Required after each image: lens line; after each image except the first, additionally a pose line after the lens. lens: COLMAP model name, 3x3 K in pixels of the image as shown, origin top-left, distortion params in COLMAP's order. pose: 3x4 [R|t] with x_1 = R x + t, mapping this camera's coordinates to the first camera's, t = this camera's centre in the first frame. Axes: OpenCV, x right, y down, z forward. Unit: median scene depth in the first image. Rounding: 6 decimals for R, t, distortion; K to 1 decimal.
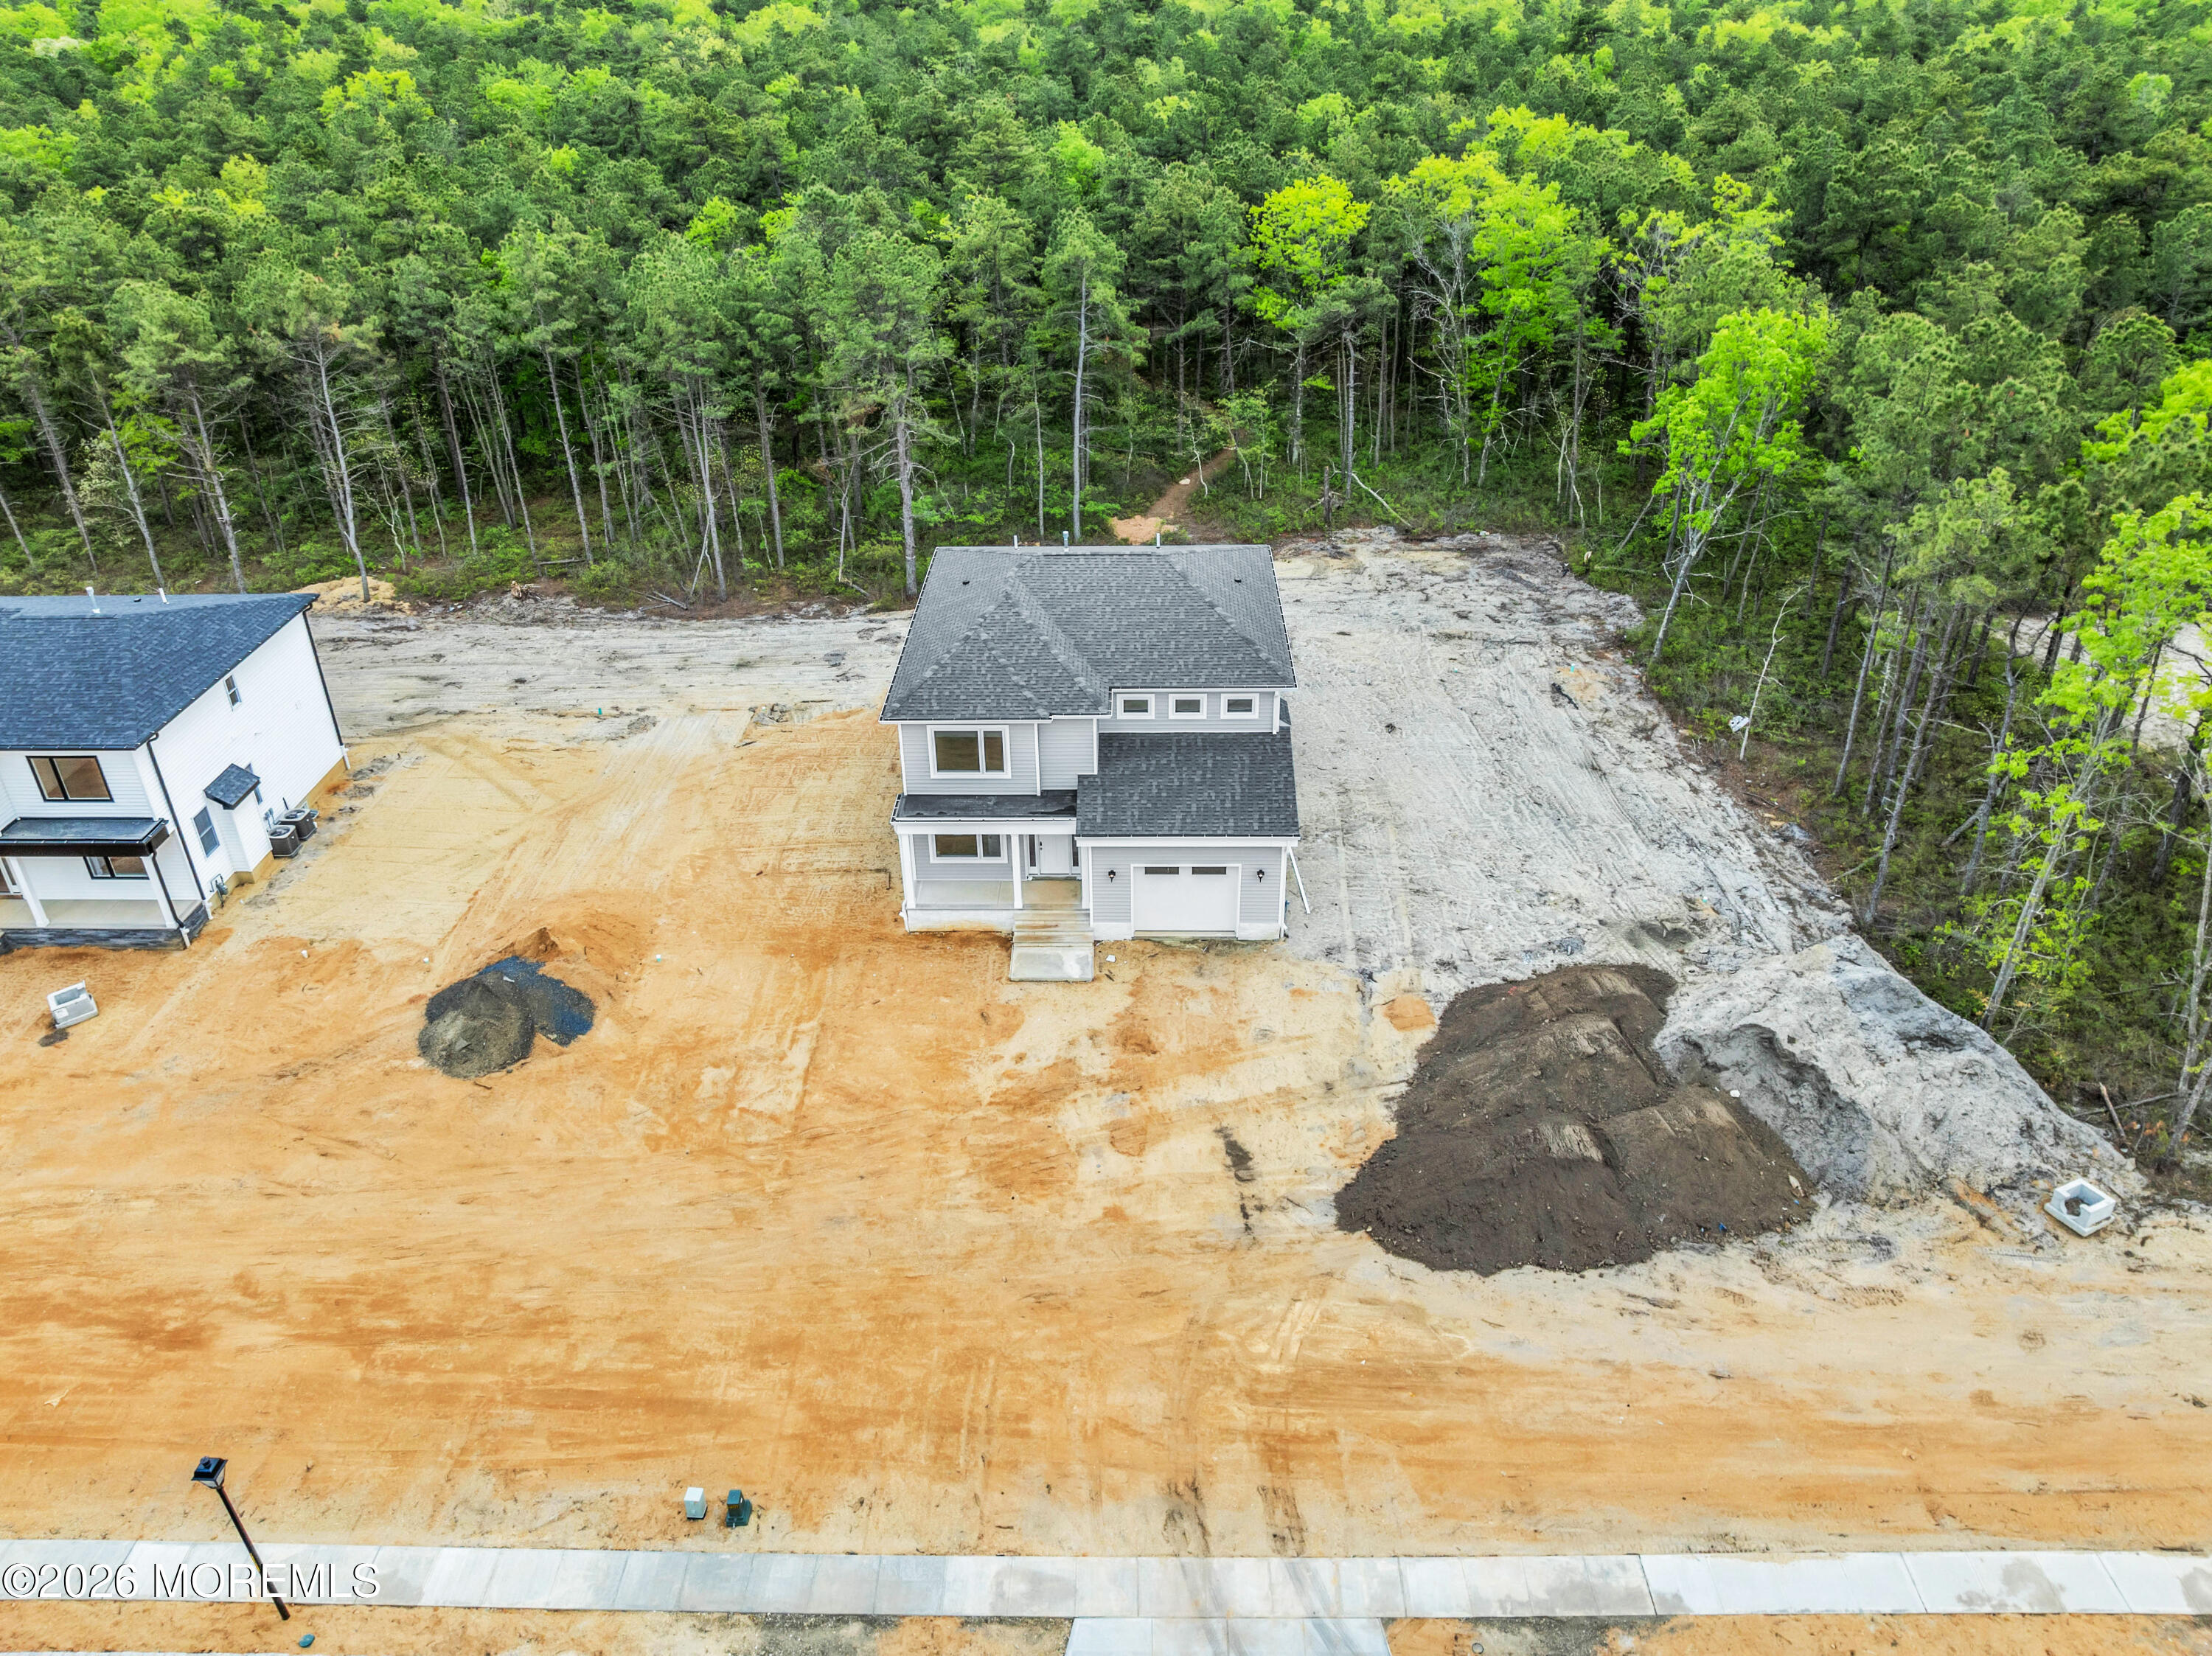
lens RADIAL K [[1561.9, 0, 1107.7], [0, 1561.9, 815.7], [0, 0, 1]] dist [-0.038141, -0.003204]
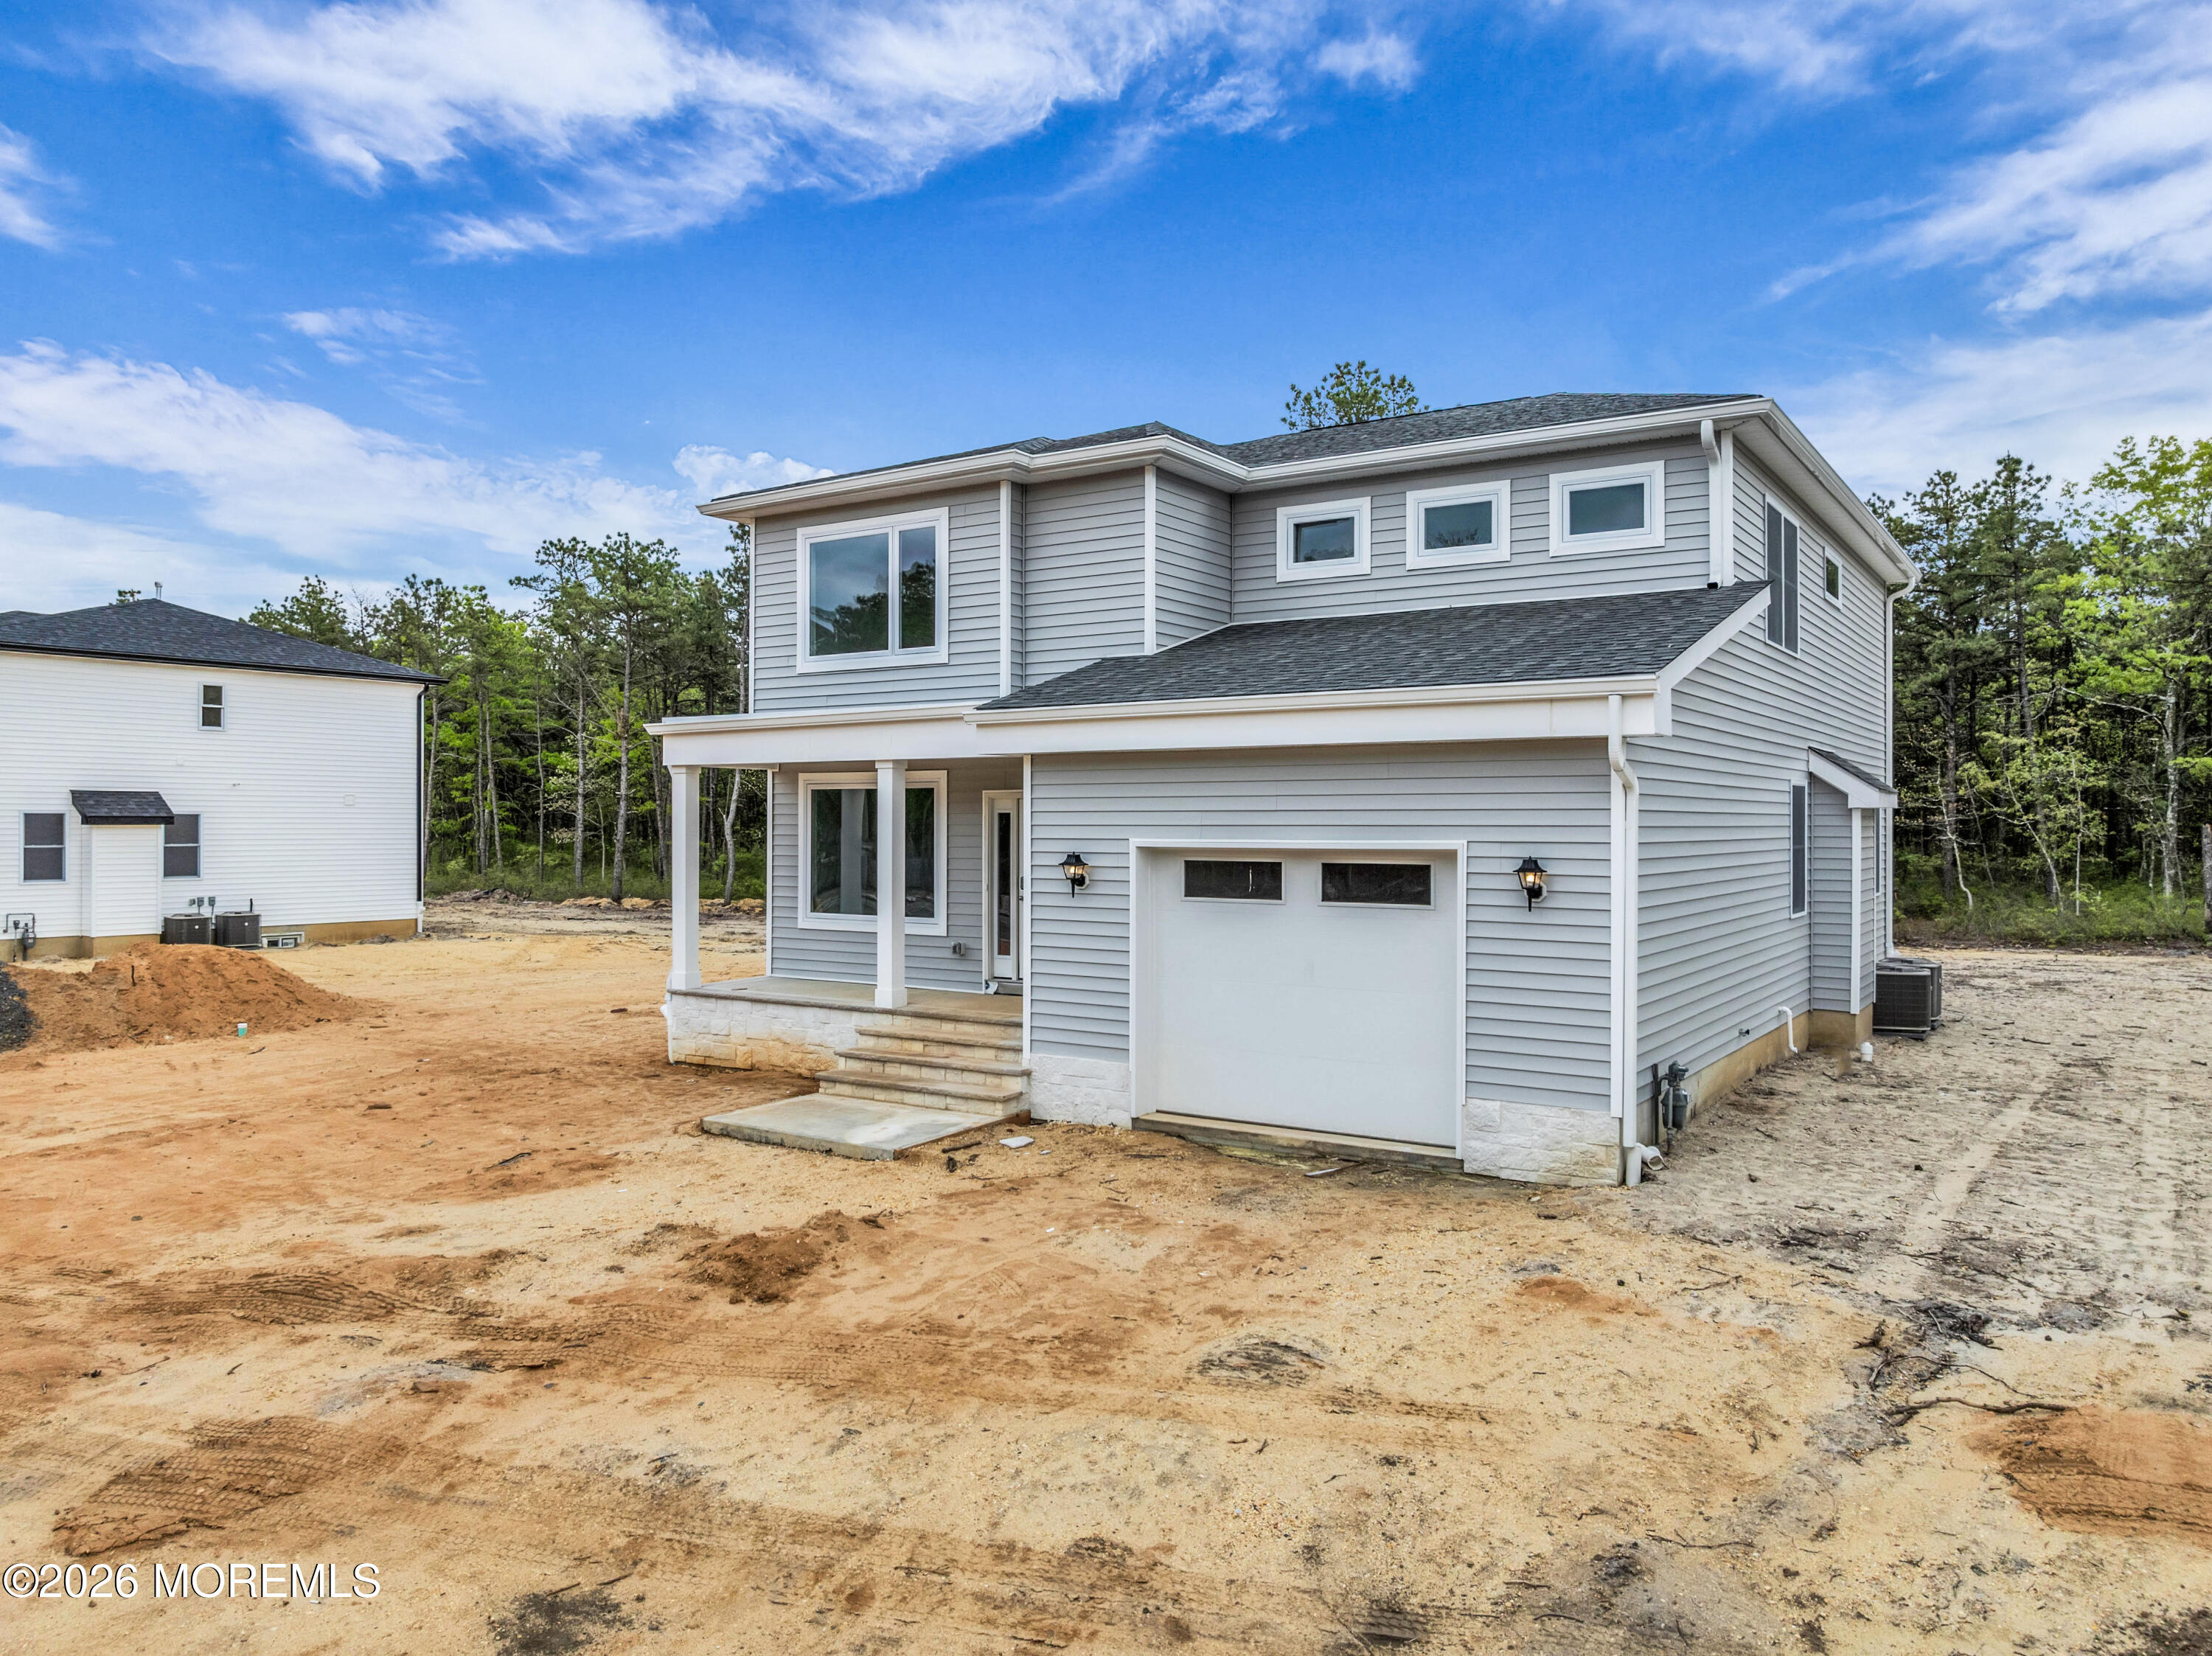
lens RADIAL K [[1579.3, 0, 1104.9], [0, 1579.3, 801.3], [0, 0, 1]] dist [-0.055501, 0.035805]
pose [[0.838550, 0.002402, -0.544820, 0.182103], [-0.279938, 0.859793, -0.427071, 0.160290], [0.467407, 0.510636, 0.721652, 0.756790]]
